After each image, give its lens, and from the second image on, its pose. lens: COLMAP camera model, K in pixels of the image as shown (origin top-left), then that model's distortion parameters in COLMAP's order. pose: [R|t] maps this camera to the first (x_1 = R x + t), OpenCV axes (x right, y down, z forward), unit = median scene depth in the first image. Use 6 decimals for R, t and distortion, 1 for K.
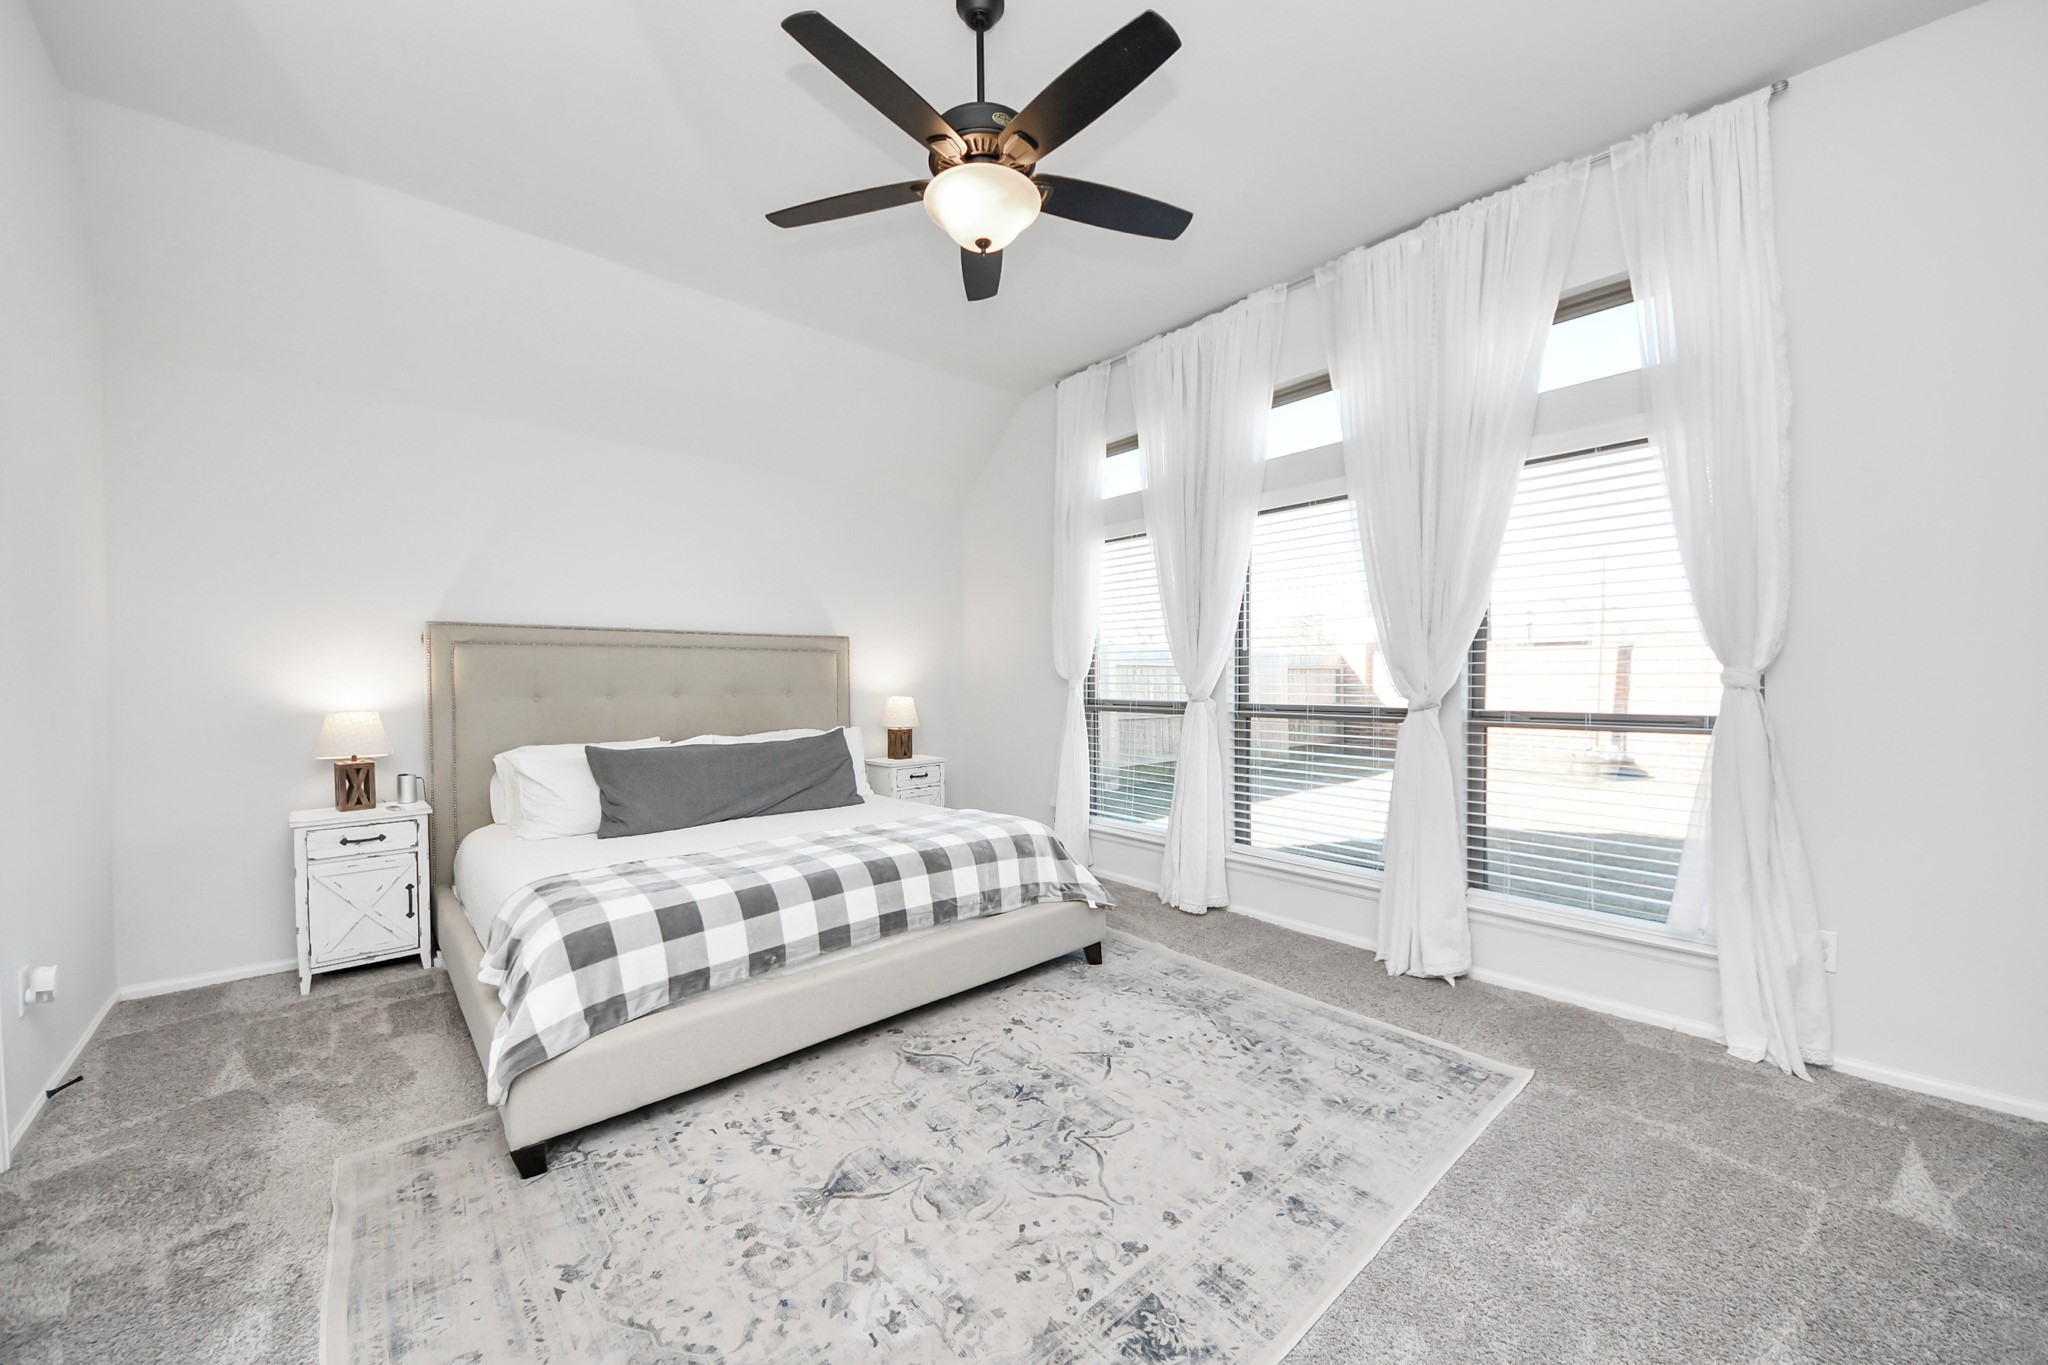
lens RADIAL K [[771.5, 0, 1018.3], [0, 771.5, 697.1], [0, 0, 1]] dist [0.055253, -0.033053]
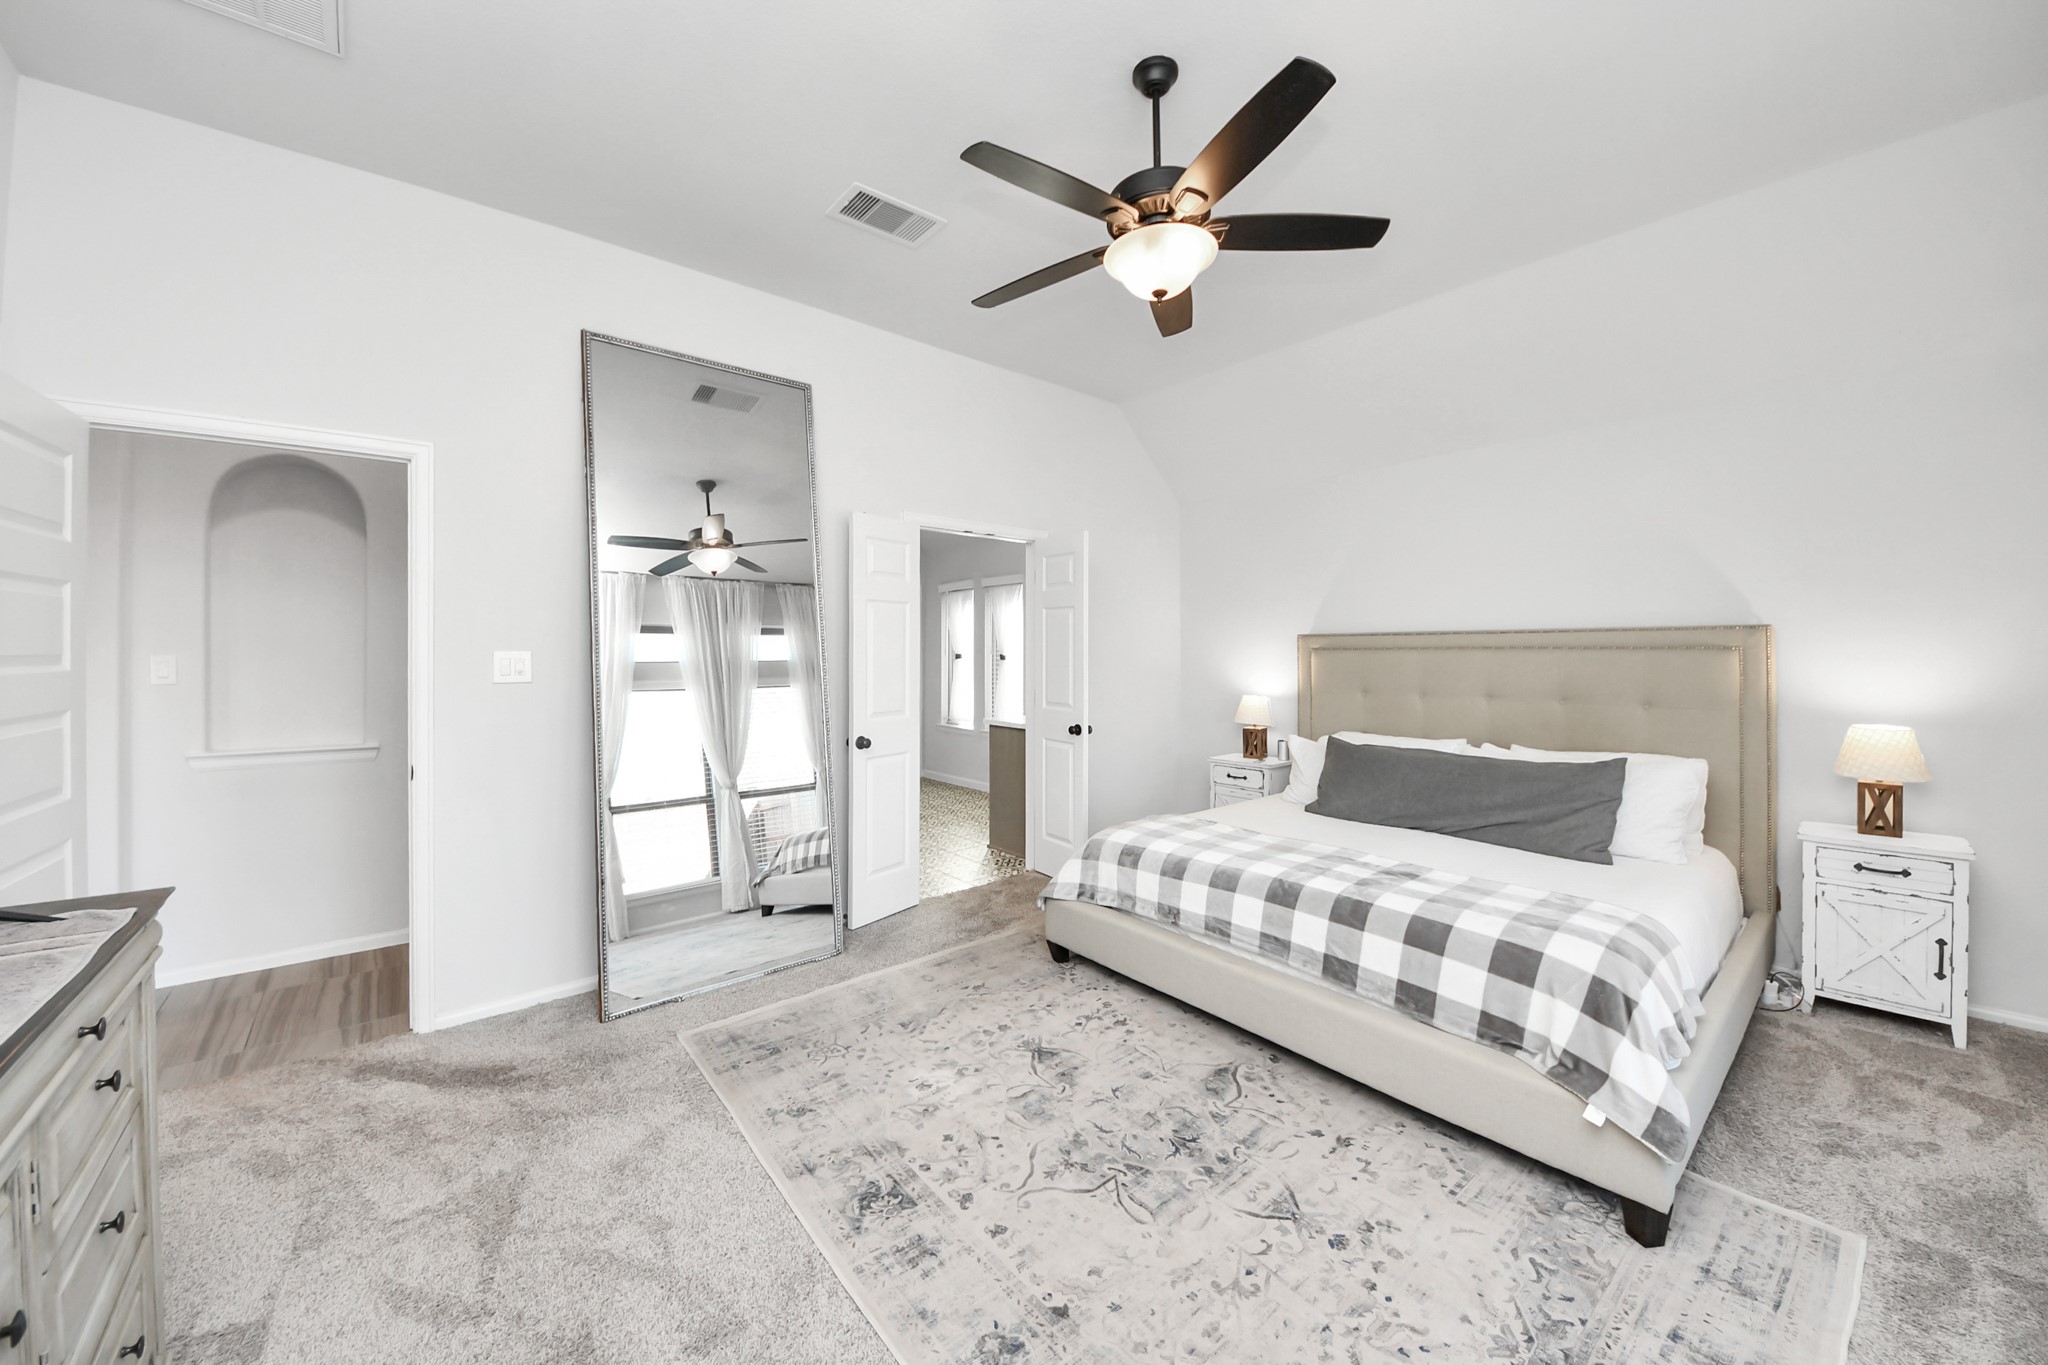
lens RADIAL K [[771.5, 0, 1018.3], [0, 771.5, 697.1], [0, 0, 1]] dist [0.055253, -0.033053]
pose [[-0.056612, 0.064722, -0.996296, 1.000805], [-0.028479, 0.997386, 0.066411, -0.096057], [0.997990, 0.032133, -0.054621, 0.895036]]
